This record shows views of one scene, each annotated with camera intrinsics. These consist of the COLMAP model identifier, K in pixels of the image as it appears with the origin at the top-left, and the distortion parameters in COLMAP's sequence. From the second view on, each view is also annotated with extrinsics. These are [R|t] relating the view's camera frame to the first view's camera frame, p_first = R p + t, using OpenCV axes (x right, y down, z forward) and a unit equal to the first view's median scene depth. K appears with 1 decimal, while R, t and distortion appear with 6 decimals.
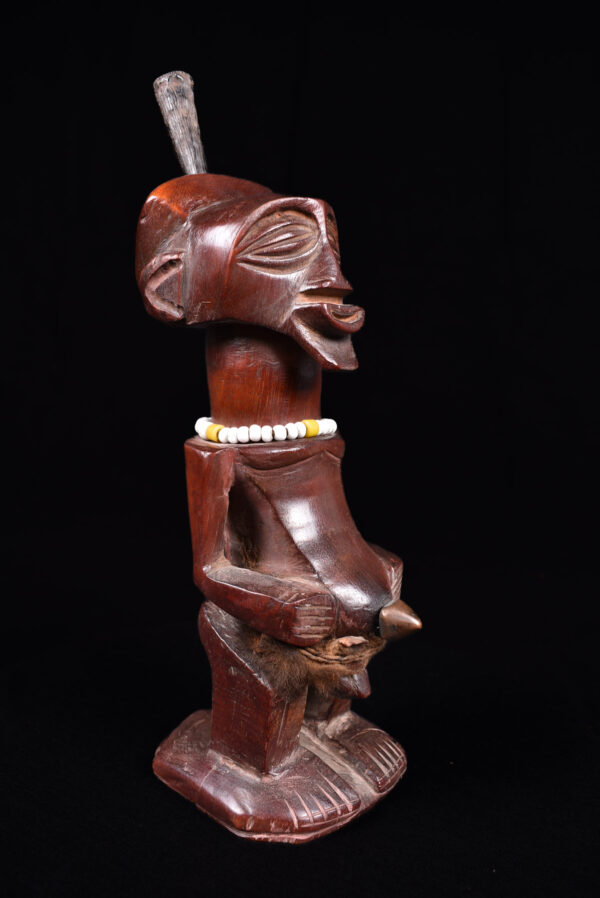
lens RADIAL K [[844.4, 0, 301.4], [0, 844.4, 446.6], [0, 0, 1]] dist [-0.090010, 0.000000]
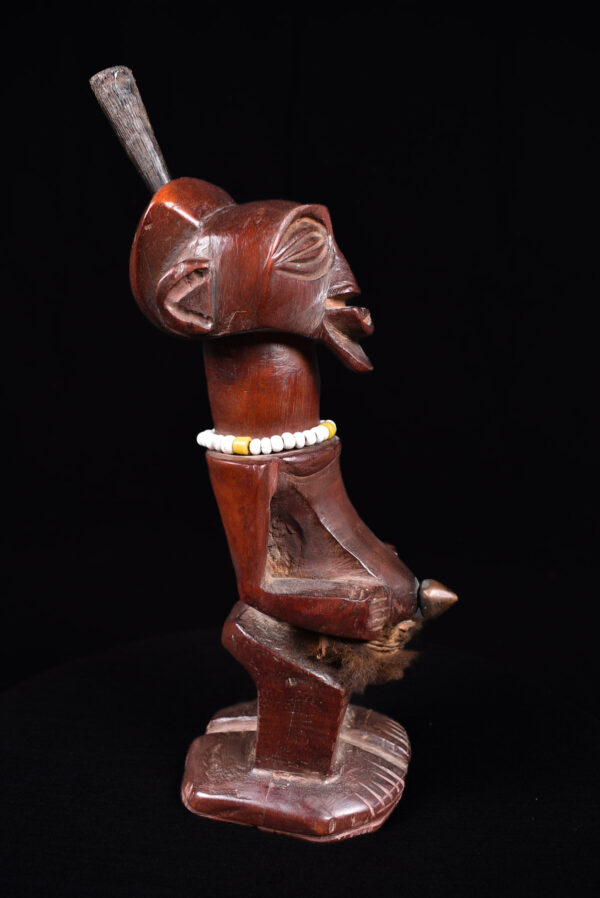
lens RADIAL K [[844.4, 0, 297.4], [0, 844.4, 450.1], [0, 0, 1]] dist [-0.090010, 0.000000]
pose [[0.893906, -0.117922, 0.432466, -0.484065], [0.115496, 0.992793, 0.031979, -0.036315], [-0.433120, 0.021362, 0.901083, 0.100172]]
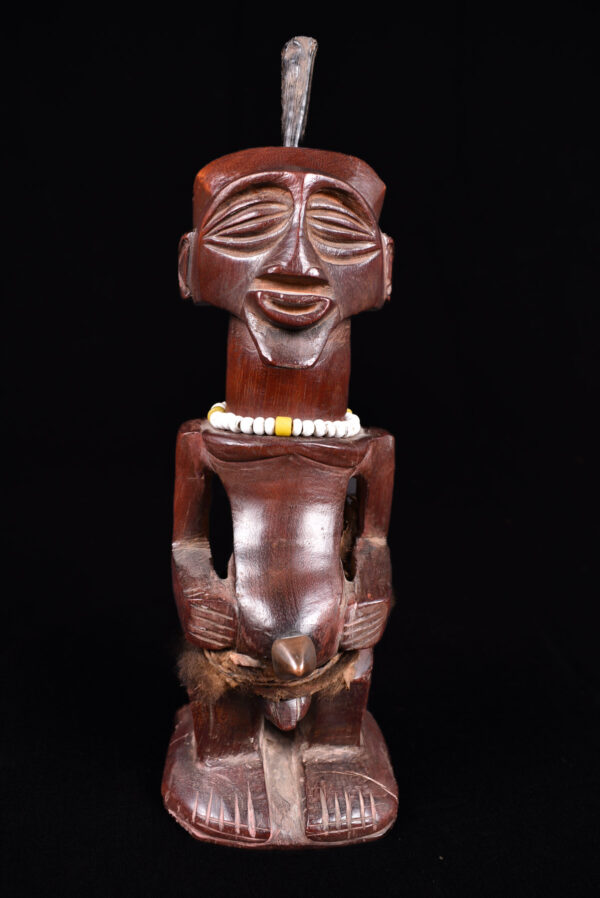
lens RADIAL K [[844.4, 0, 305.9], [0, 844.4, 451.6], [0, 0, 1]] dist [-0.090010, 0.000000]
pose [[0.707228, 0.188179, -0.681481, 0.680012], [-0.147692, 0.981983, 0.117886, -0.110442], [0.691386, 0.017277, 0.722279, 0.371081]]
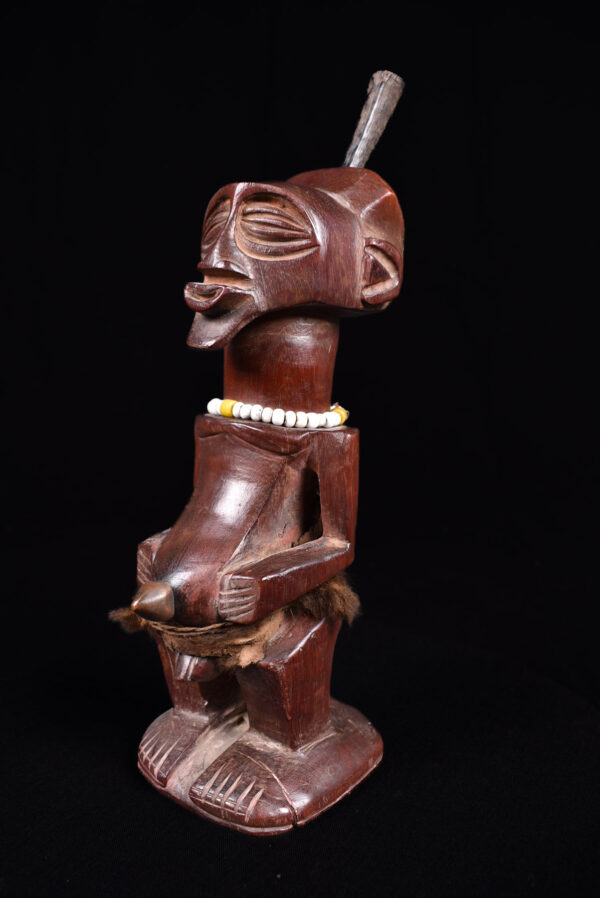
lens RADIAL K [[844.4, 0, 294.8], [0, 844.4, 448.2], [0, 0, 1]] dist [-0.090010, 0.000000]
pose [[-0.017999, 0.118531, -0.992787, 1.063302], [-0.191006, 0.974253, 0.119781, -0.116158], [0.981424, 0.191784, 0.005104, 1.123363]]
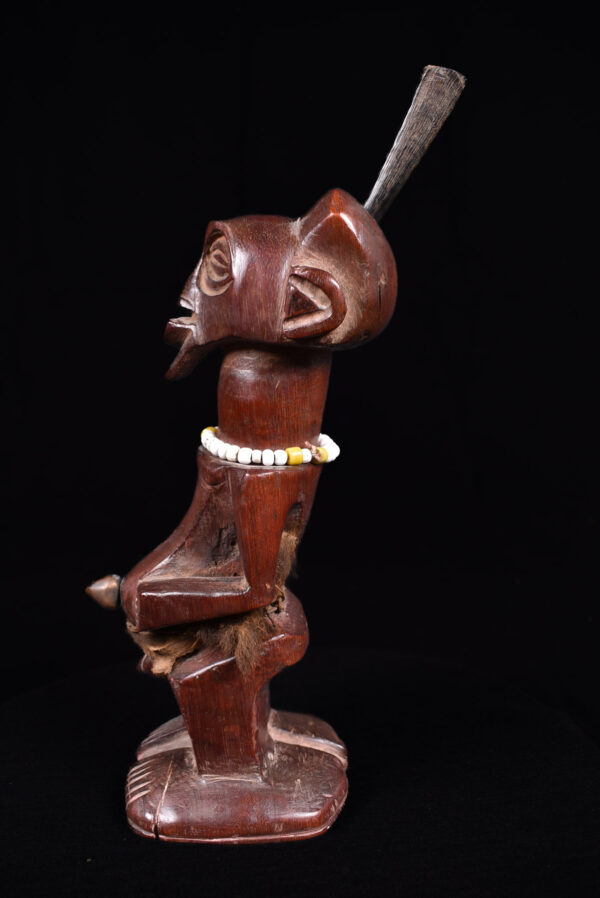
lens RADIAL K [[844.4, 0, 299.0], [0, 844.4, 445.1], [0, 0, 1]] dist [-0.090010, 0.000000]
pose [[-0.788857, 0.046148, -0.612842, 0.599598], [-0.149003, 0.953064, 0.263566, -0.321364], [0.596241, 0.299232, -0.744955, 1.943785]]
